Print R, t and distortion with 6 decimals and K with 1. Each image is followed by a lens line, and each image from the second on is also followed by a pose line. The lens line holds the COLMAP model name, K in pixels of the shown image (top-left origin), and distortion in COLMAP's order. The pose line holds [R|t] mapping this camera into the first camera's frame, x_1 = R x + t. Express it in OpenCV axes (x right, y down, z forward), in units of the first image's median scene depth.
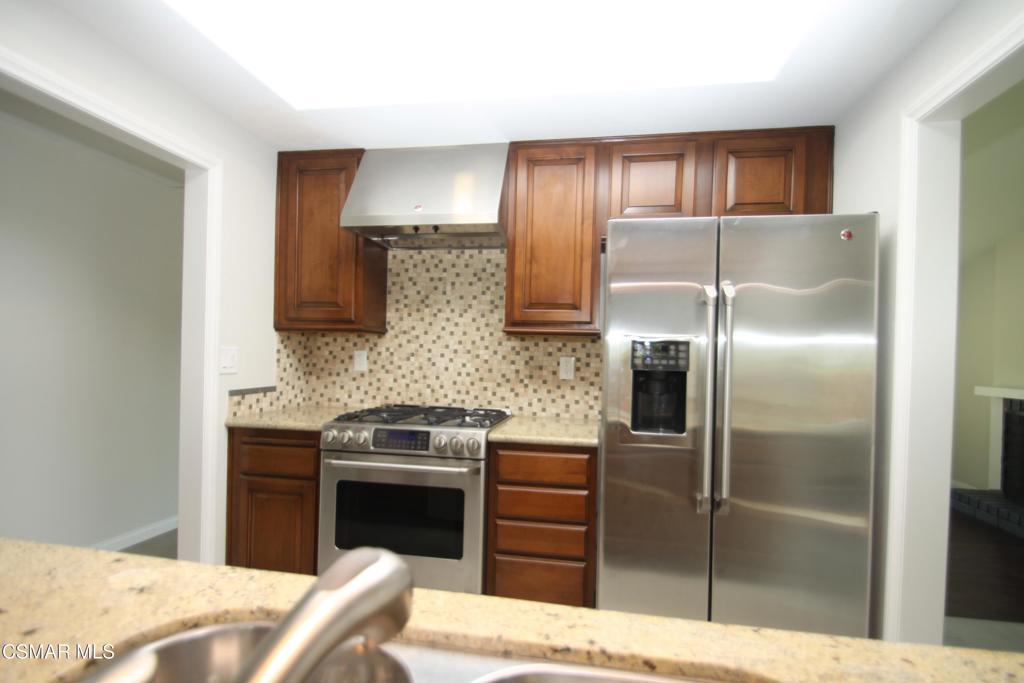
lens RADIAL K [[481.4, 0, 522.8], [0, 481.4, 360.5], [0, 0, 1]] dist [-0.005858, -0.006044]
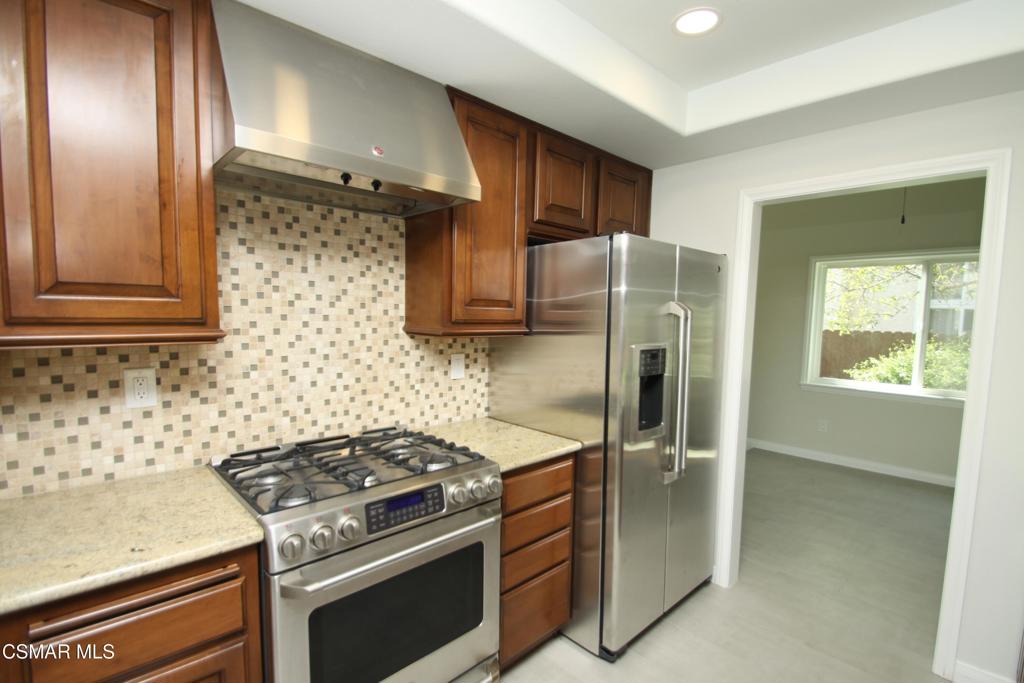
lens RADIAL K [[481.4, 0, 525.1], [0, 481.4, 357.2], [0, 0, 1]] dist [-0.005858, -0.006044]
pose [[0.587250, -0.088104, 0.804596, -0.526167], [-0.001923, 0.993903, 0.110237, -0.095002], [-0.809403, -0.066284, 0.583501, 0.366837]]
